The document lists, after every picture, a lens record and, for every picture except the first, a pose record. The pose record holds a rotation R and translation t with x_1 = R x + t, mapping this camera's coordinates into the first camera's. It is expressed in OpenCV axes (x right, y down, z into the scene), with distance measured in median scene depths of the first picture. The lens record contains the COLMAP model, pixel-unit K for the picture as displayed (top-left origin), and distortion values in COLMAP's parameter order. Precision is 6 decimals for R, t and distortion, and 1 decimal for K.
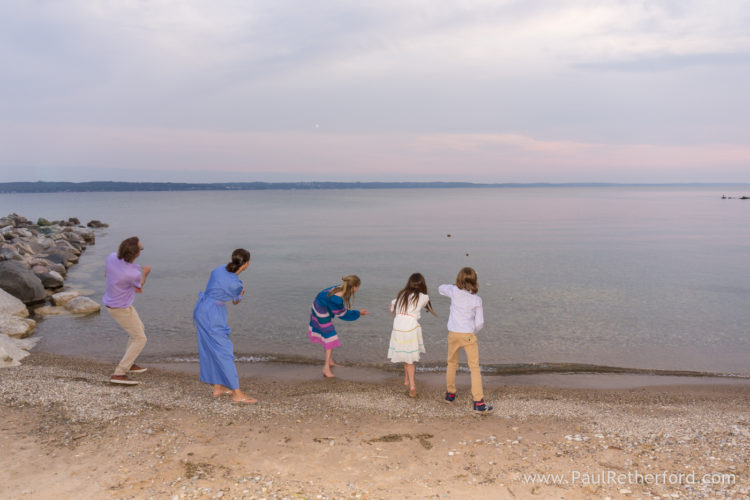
lens RADIAL K [[542.1, 0, 394.4], [0, 542.1, 252.0], [0, 0, 1]] dist [-0.010491, -0.006119]
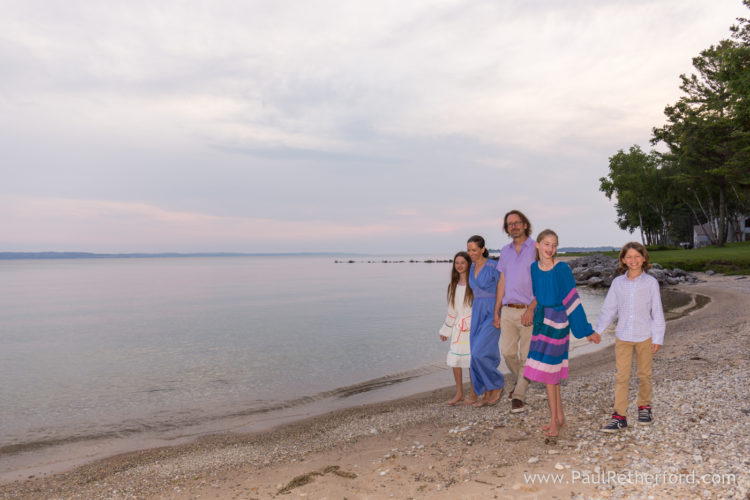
lens RADIAL K [[542.1, 0, 375.0], [0, 542.1, 252.5], [0, 0, 1]] dist [-0.010491, -0.006119]
pose [[0.743753, -0.006355, 0.668424, -0.150059], [0.090430, 0.991719, -0.091192, -0.000664], [-0.662309, 0.128270, 0.738169, -0.000043]]
